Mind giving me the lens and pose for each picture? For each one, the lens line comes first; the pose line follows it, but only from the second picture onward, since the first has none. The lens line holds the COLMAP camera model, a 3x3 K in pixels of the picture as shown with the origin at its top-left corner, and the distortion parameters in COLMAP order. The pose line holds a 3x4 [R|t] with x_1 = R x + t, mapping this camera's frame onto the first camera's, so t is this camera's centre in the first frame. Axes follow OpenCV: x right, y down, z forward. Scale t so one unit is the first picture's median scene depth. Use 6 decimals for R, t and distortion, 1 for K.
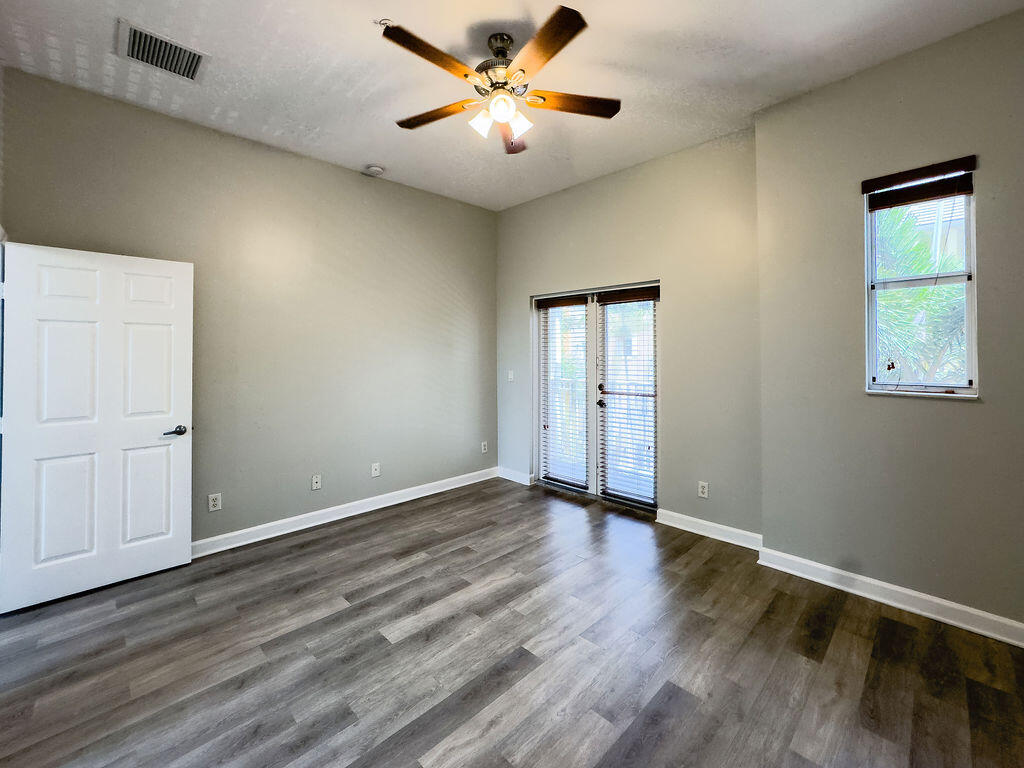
lens RADIAL K [[425.6, 0, 529.3], [0, 425.6, 357.1], [0, 0, 1]] dist [-0.032441, 0.011798]
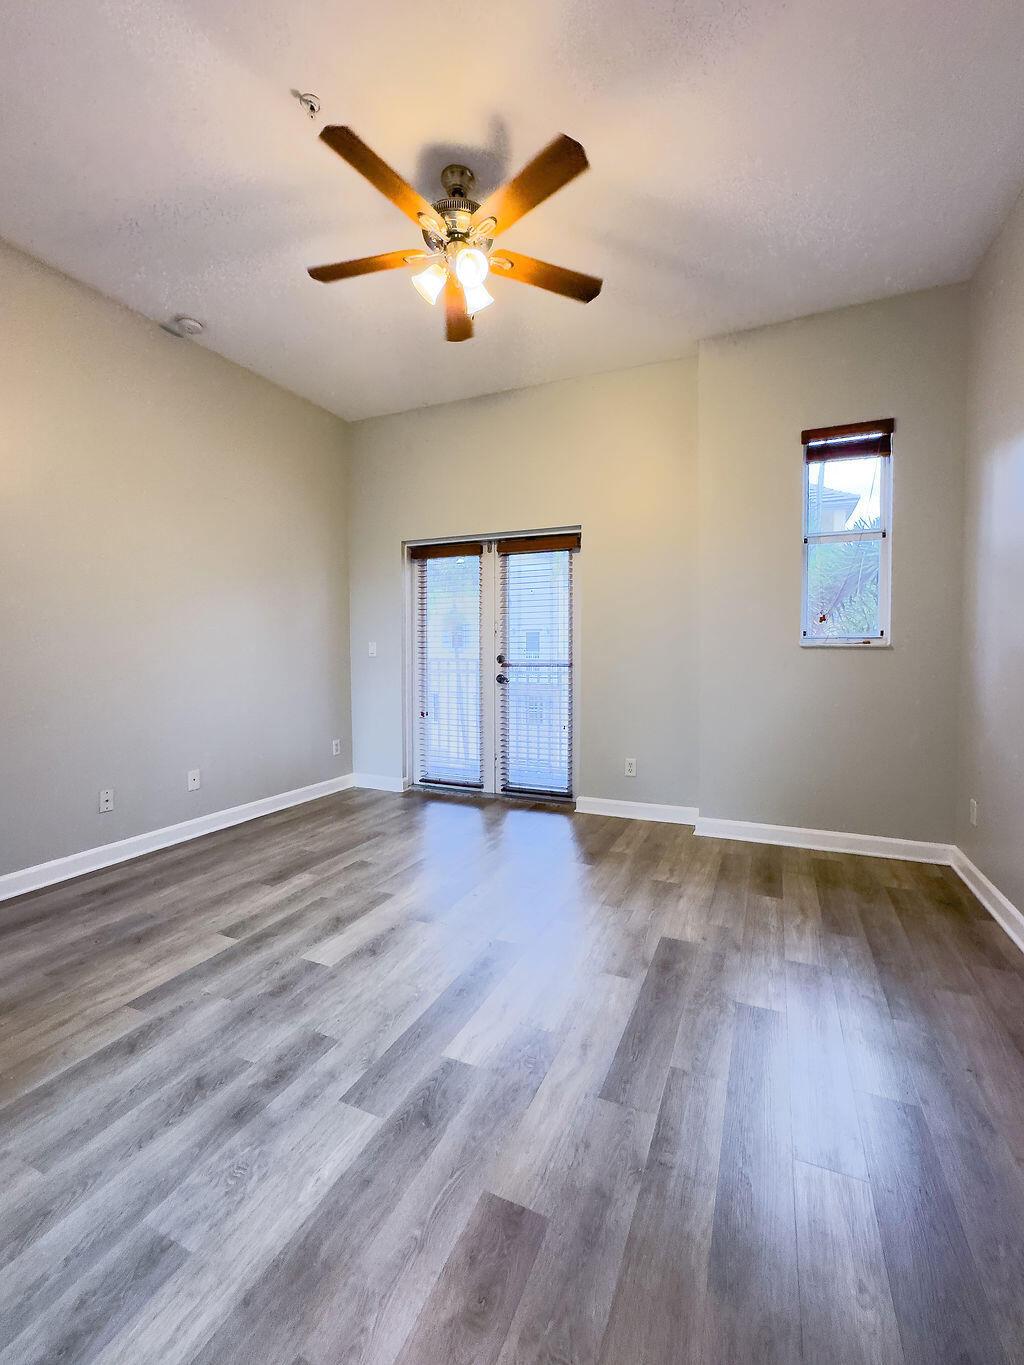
lens RADIAL K [[567.3, 0, 515.7], [0, 567.3, 687.4], [0, 0, 1]] dist [-0.032441, 0.011798]
pose [[0.938135, -0.020120, 0.345685, -0.281985], [-0.000102, 0.998294, 0.058381, 0.097663], [-0.346270, -0.054804, 0.936533, -0.030386]]
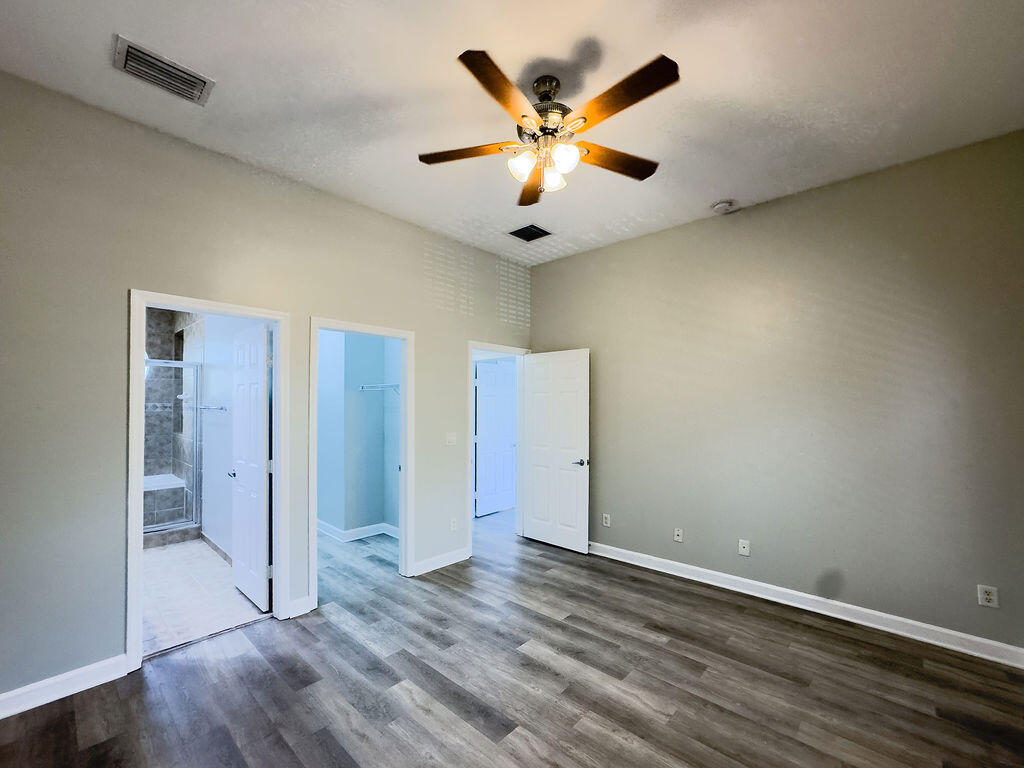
lens RADIAL K [[425.6, 0, 499.6], [0, 425.6, 406.4], [0, 0, 1]] dist [-0.032441, 0.011798]
pose [[0.029065, 0.002703, -0.999574, 0.723059], [-0.013368, 0.999908, 0.002315, -0.022059], [0.999488, 0.013295, 0.029099, 0.724899]]
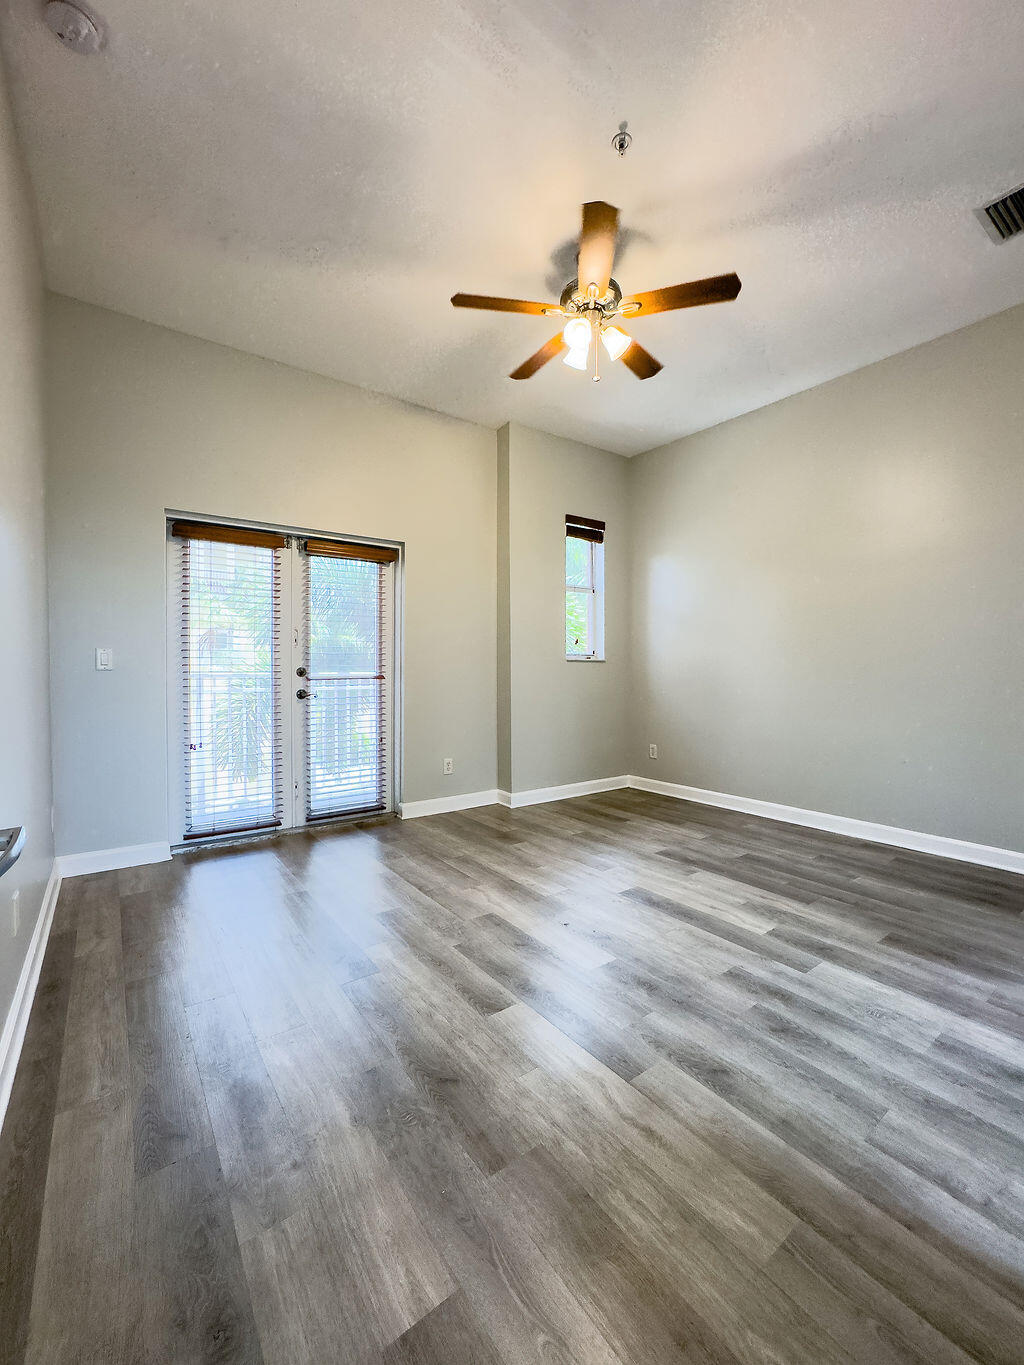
lens RADIAL K [[567.3, 0, 493.2], [0, 567.3, 681.9], [0, 0, 1]] dist [-0.032441, 0.011798]
pose [[0.174291, -0.017153, 0.984545, -1.109965], [0.008438, 0.999838, 0.015925, 0.120398], [-0.984658, 0.005532, 0.174407, 0.832715]]
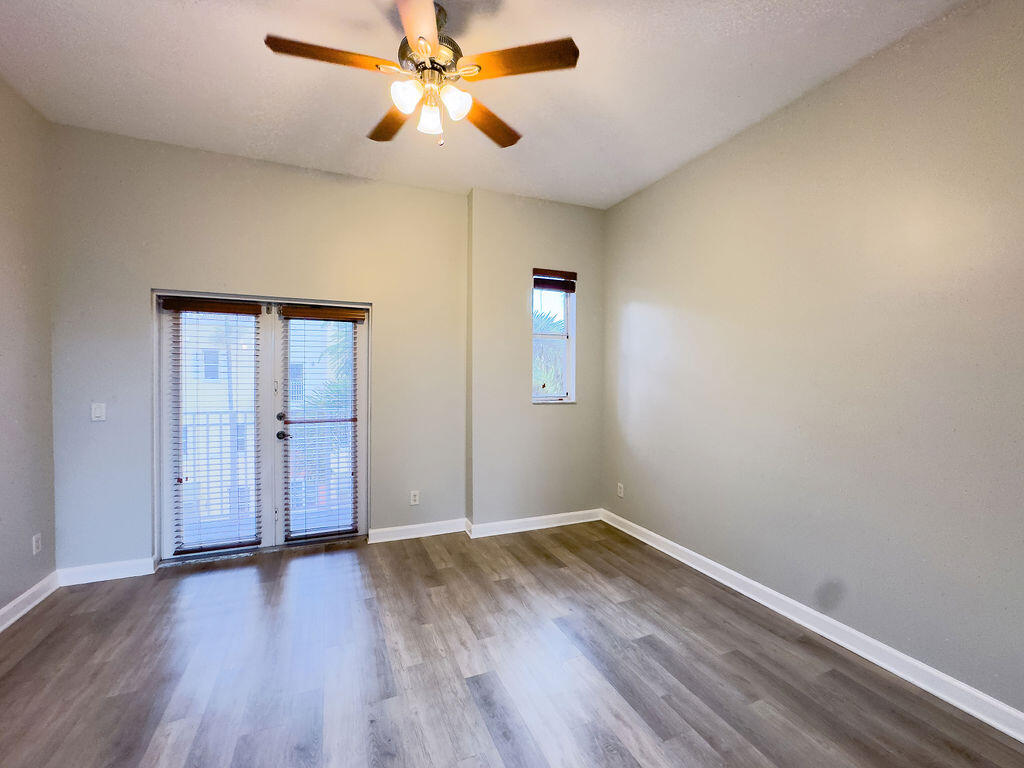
lens RADIAL K [[425.6, 0, 499.2], [0, 425.6, 391.5], [0, 0, 1]] dist [-0.032441, 0.011798]
pose [[0.395469, -0.022992, 0.918191, -0.679207], [0.000596, 0.999693, 0.024776, 0.001312], [-0.918479, -0.009251, 0.395361, 0.433951]]
